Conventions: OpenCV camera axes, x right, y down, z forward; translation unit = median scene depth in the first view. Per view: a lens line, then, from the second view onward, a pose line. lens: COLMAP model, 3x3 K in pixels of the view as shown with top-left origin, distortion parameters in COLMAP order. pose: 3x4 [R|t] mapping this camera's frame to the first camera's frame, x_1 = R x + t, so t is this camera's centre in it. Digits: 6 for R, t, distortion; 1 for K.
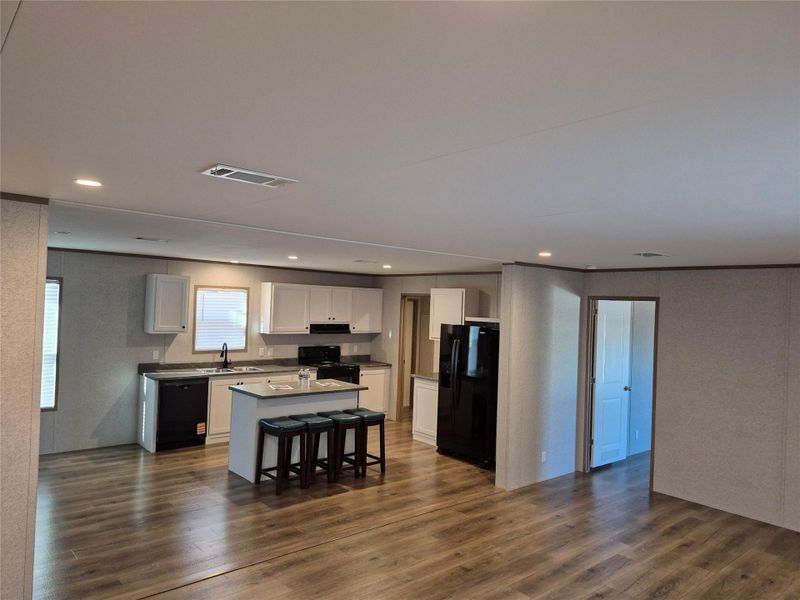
lens RADIAL K [[555.8, 0, 406.8], [0, 555.8, 295.3], [0, 0, 1]] dist [0.086059, -0.089421]
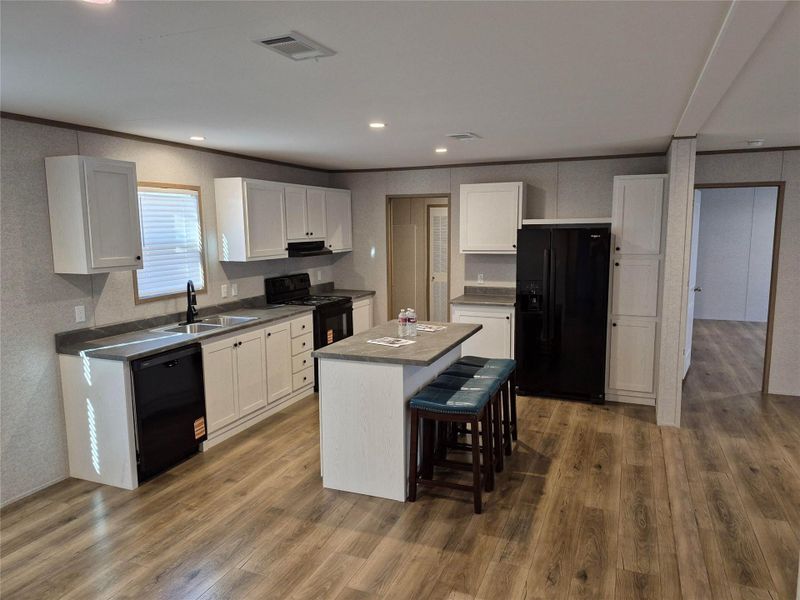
lens RADIAL K [[555.8, 0, 406.4], [0, 555.8, 297.2], [0, 0, 1]] dist [0.086059, -0.089421]
pose [[0.886455, -0.103923, 0.450996, -0.373988], [0.034792, 0.986670, 0.158973, 0.015077], [-0.461505, -0.125231, 0.878254, 0.357079]]
